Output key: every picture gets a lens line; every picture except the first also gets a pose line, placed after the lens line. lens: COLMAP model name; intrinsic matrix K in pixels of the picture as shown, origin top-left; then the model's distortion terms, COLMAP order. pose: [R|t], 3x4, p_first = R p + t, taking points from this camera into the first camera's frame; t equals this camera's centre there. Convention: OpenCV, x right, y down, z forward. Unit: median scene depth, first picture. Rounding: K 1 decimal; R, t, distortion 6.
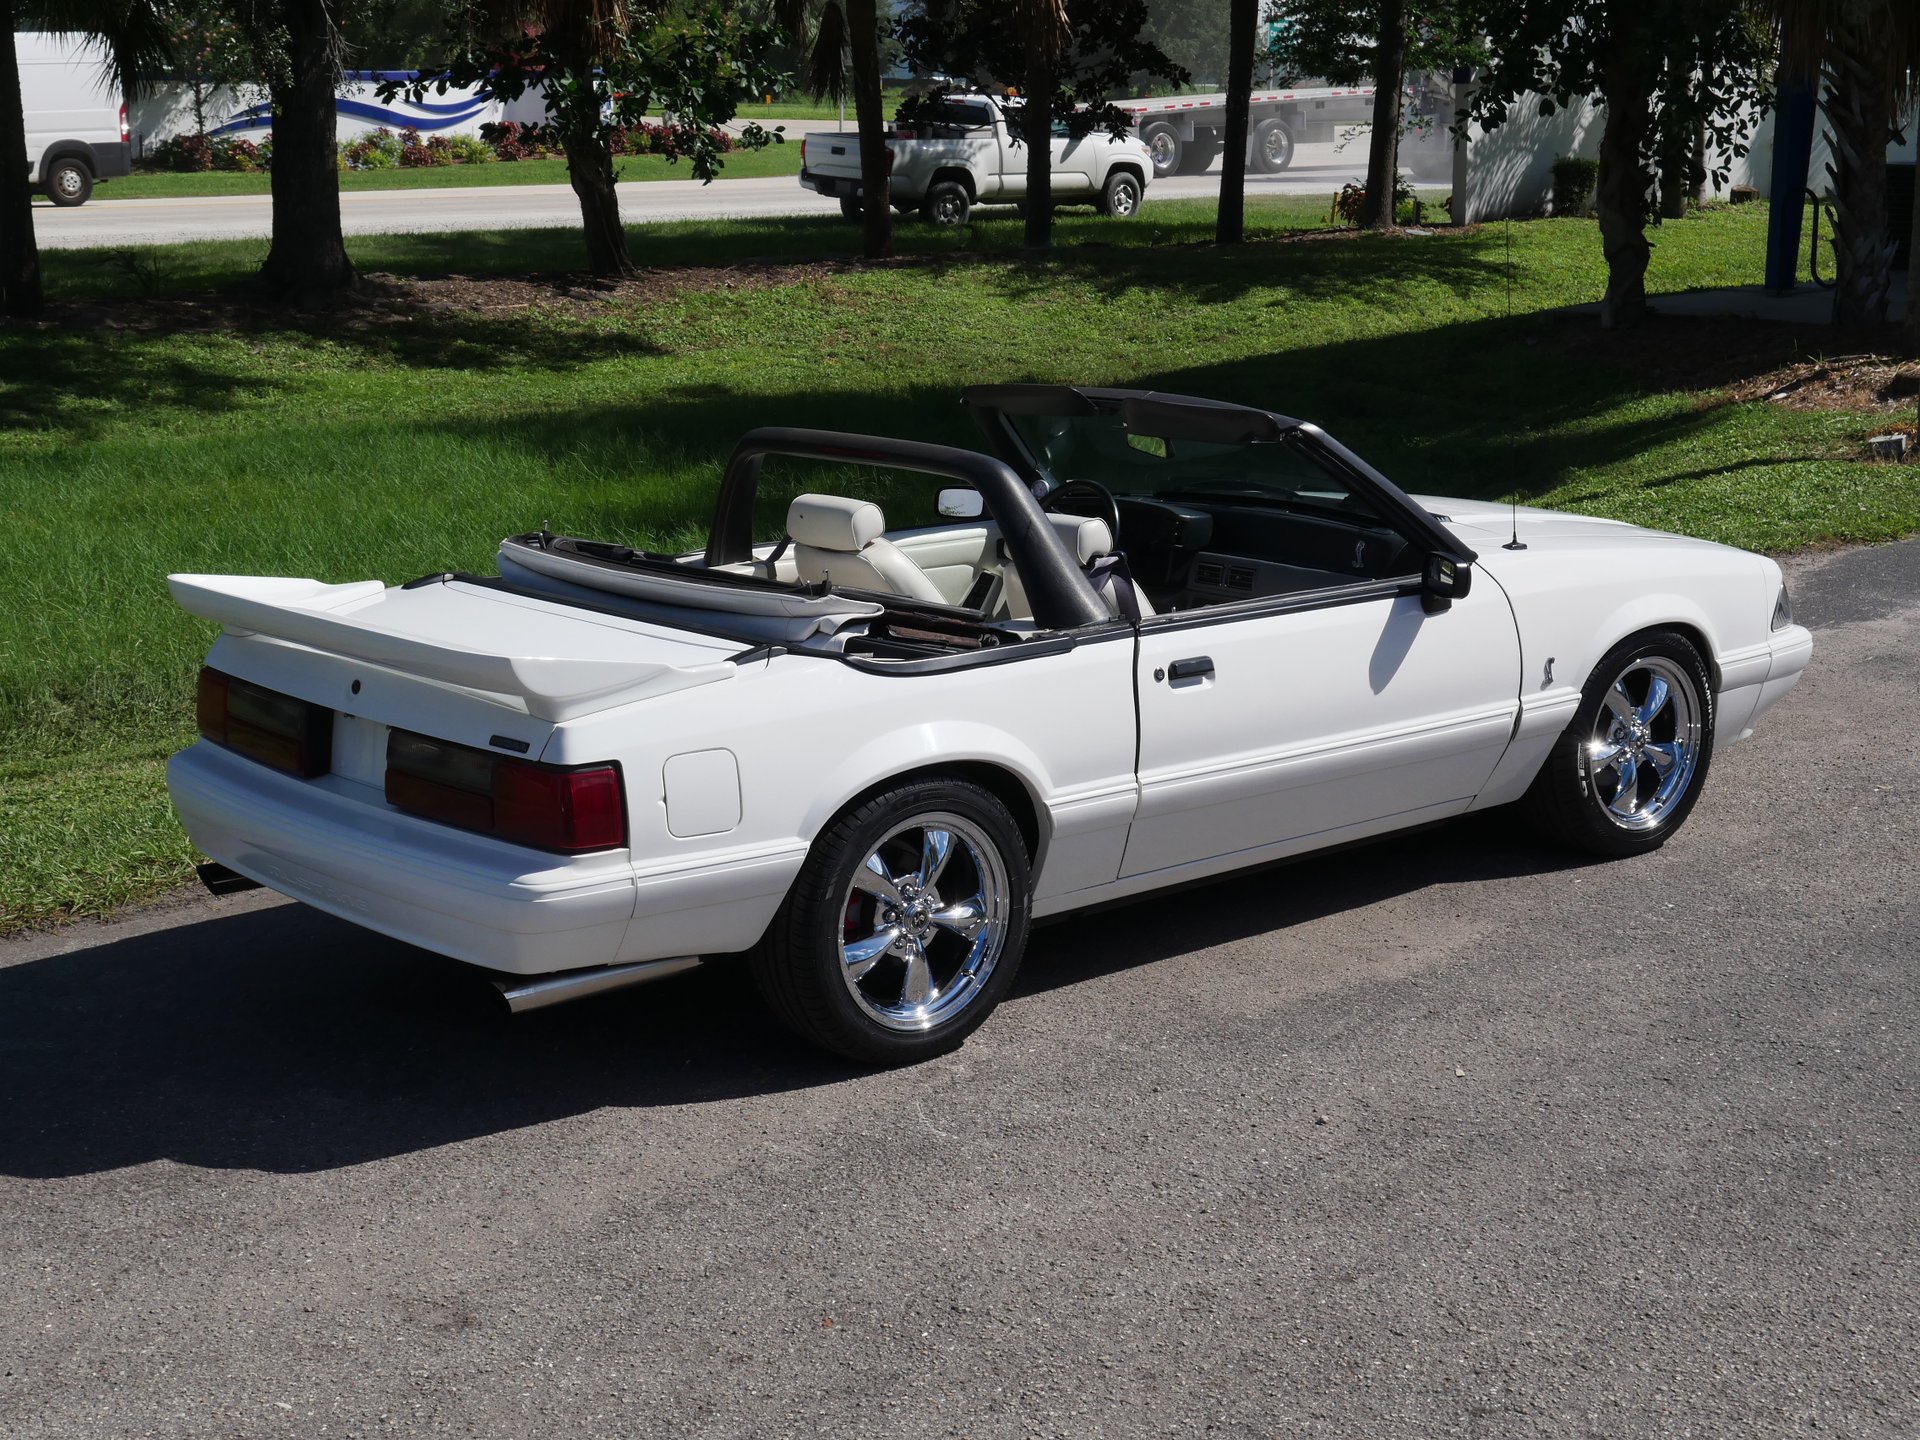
lens RADIAL K [[3086.9, 0, 1133.6], [0, 3086.9, 722.2], [0, 0, 1]] dist [0.005608, -0.043653]
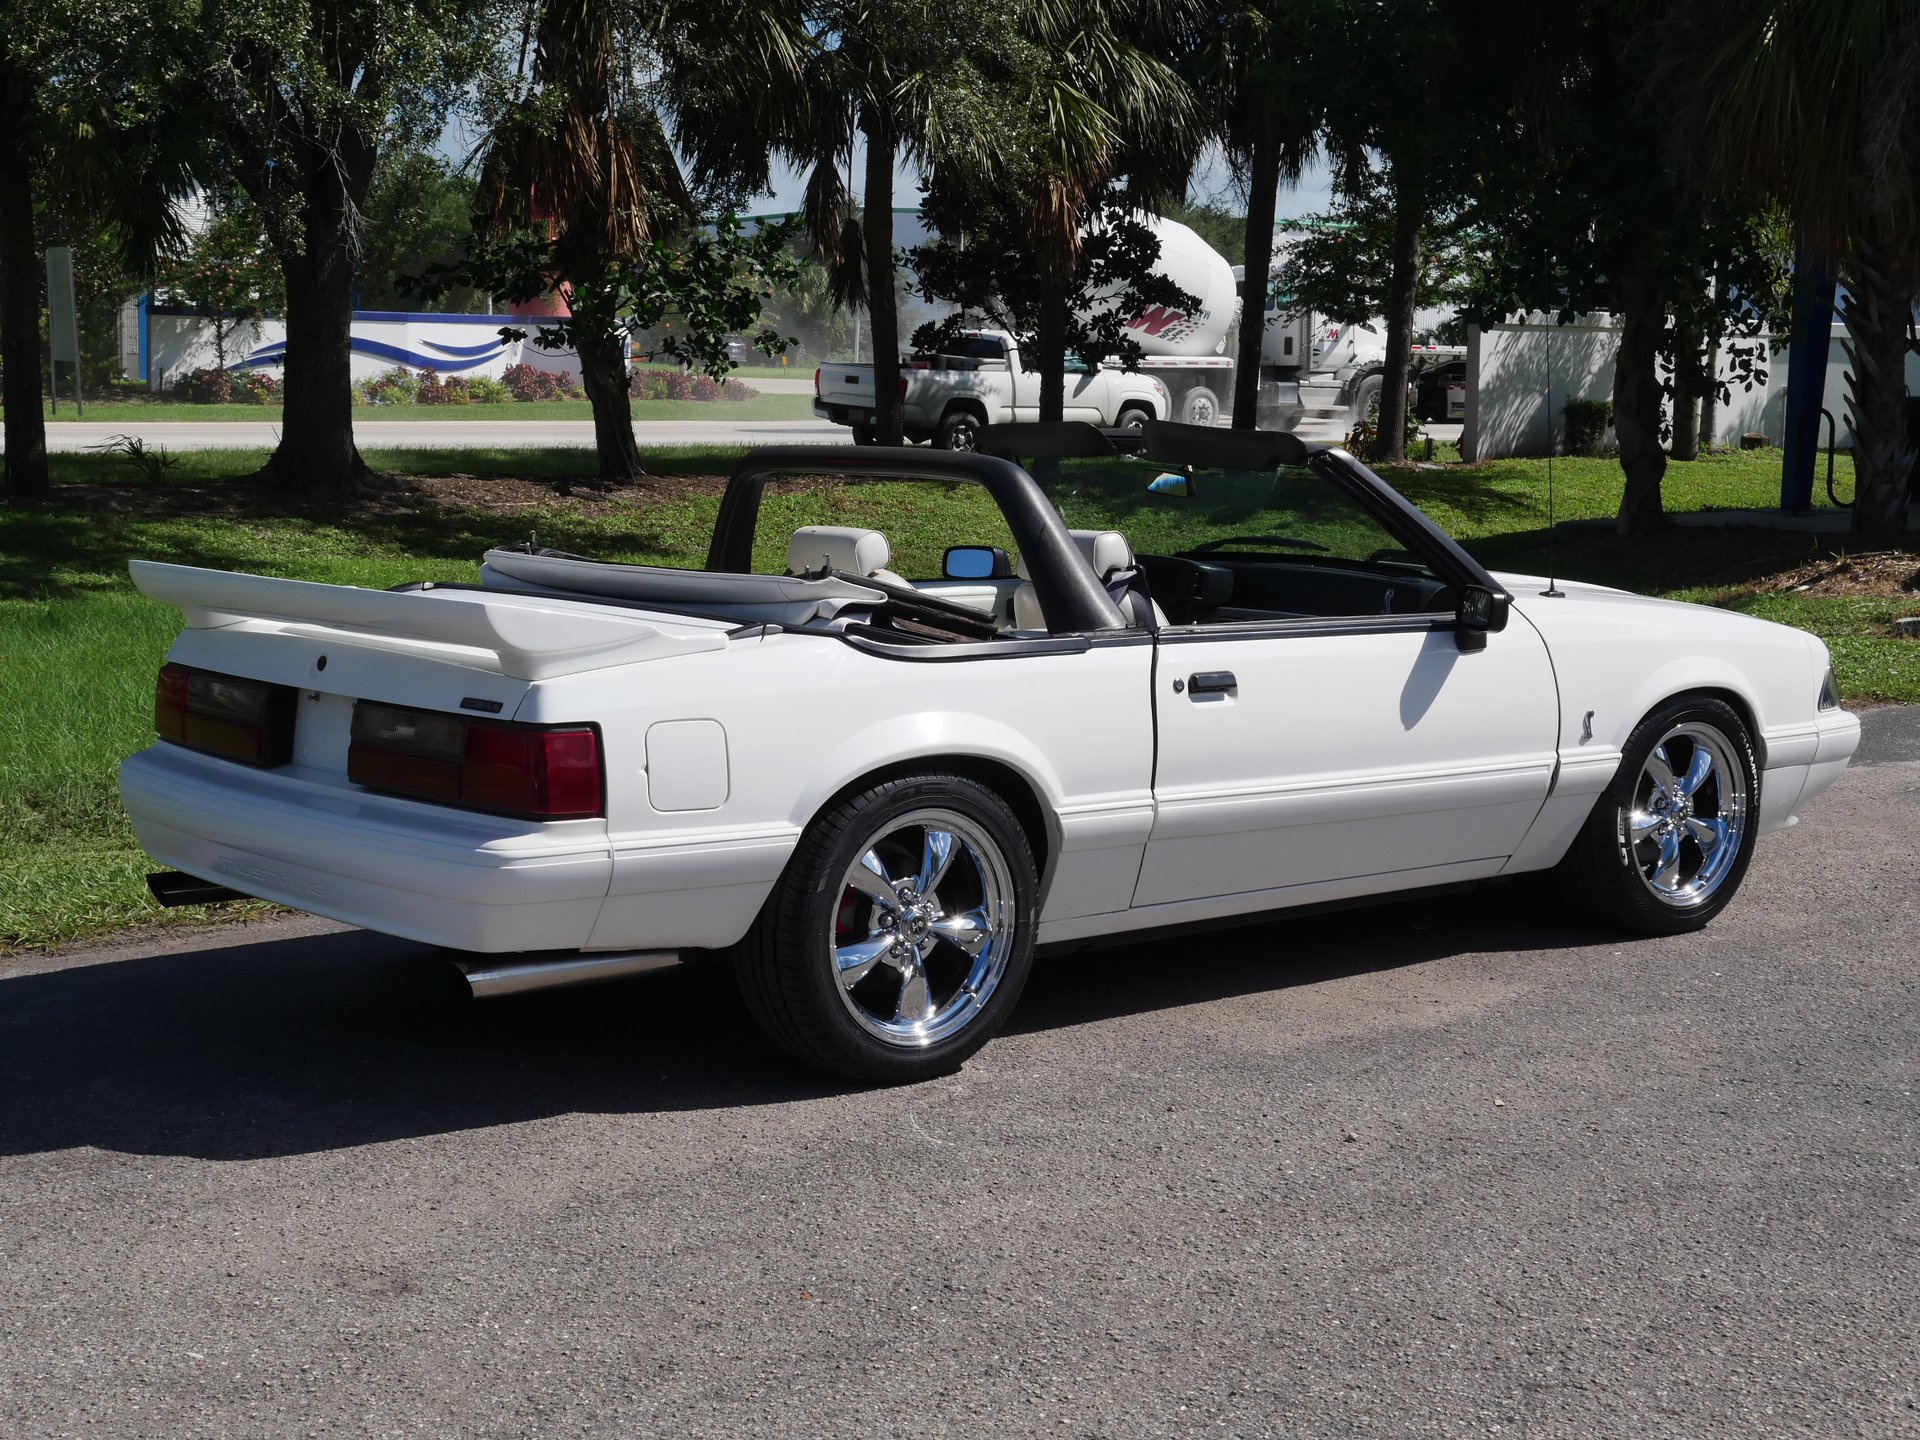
lens RADIAL K [[3074.2, 0, 1119.5], [0, 3074.2, 718.4], [0, 0, 1]] dist [0.004725, -0.031199]
pose [[0.999864, 0.015270, -0.006199, -0.003734], [-0.015797, 0.995229, -0.096284, 0.085593], [0.004700, 0.096369, 0.995335, 0.070383]]
